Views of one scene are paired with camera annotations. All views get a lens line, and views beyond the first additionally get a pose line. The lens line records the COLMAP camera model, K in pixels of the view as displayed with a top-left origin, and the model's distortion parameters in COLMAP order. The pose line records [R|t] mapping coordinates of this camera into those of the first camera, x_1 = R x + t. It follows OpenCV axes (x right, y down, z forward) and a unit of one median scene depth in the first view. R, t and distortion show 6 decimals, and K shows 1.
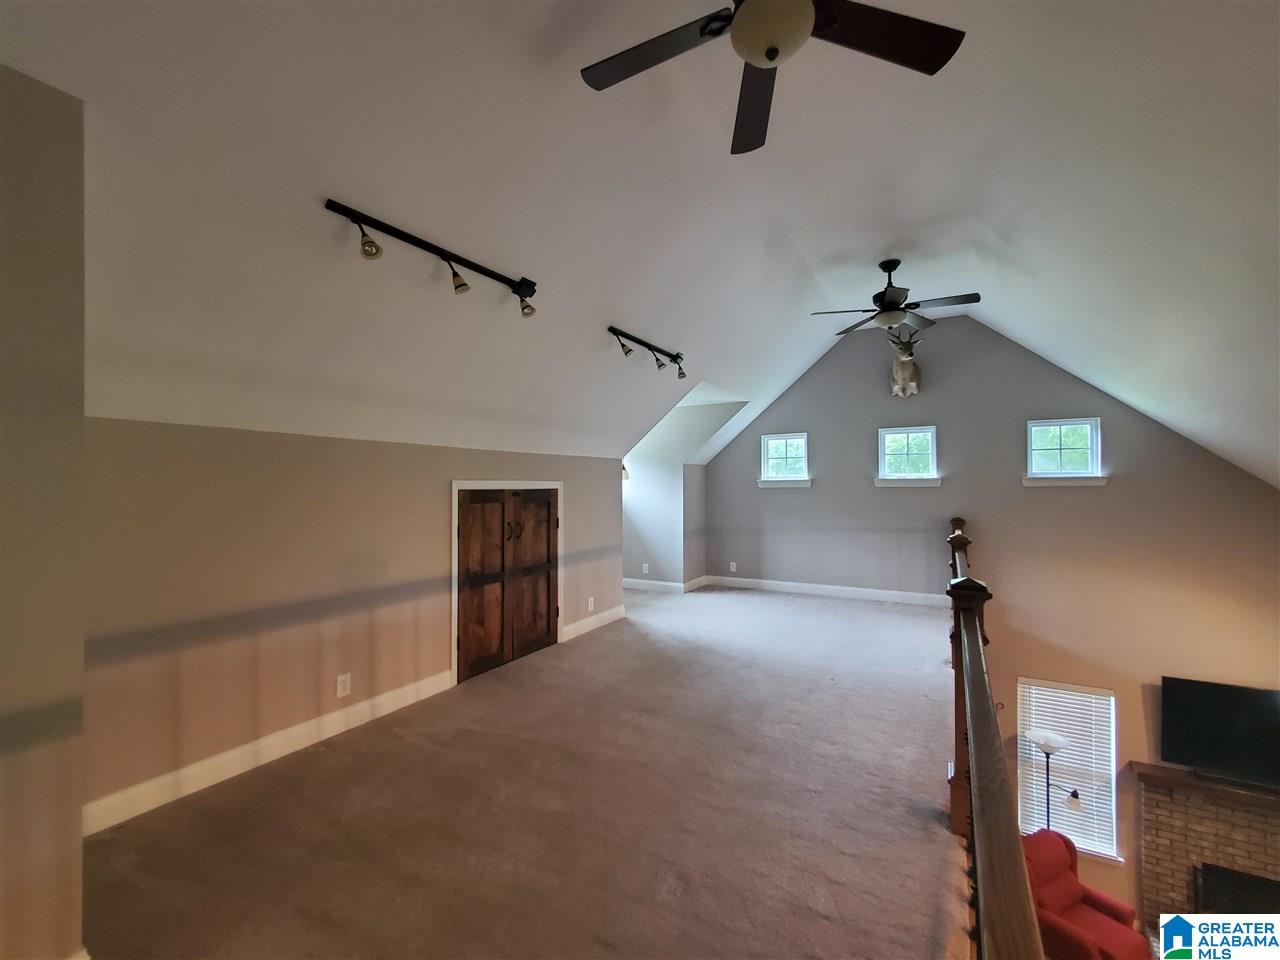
lens RADIAL K [[541.4, 0, 638.8], [0, 541.4, 484.1], [0, 0, 1]] dist [-0.001252, 0.000205]
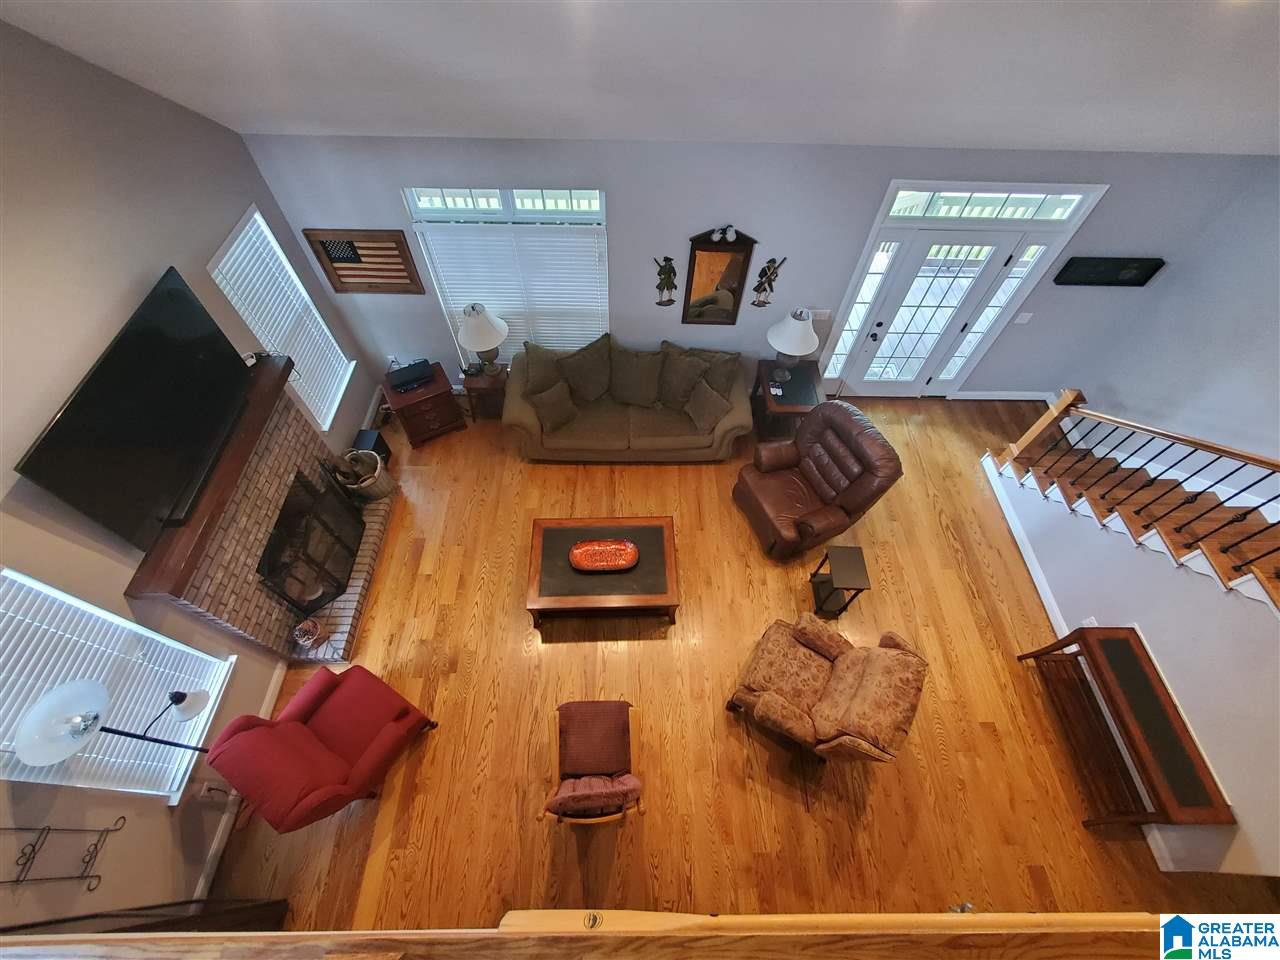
lens RADIAL K [[541.4, 0, 633.0], [0, 541.4, 479.5], [0, 0, 1]] dist [-0.001252, 0.000205]
pose [[-0.507146, -0.712240, 0.485301, 0.469292], [-0.003289, 0.564681, 0.825303, -0.021874], [-0.861854, 0.416953, -0.288718, 0.682758]]
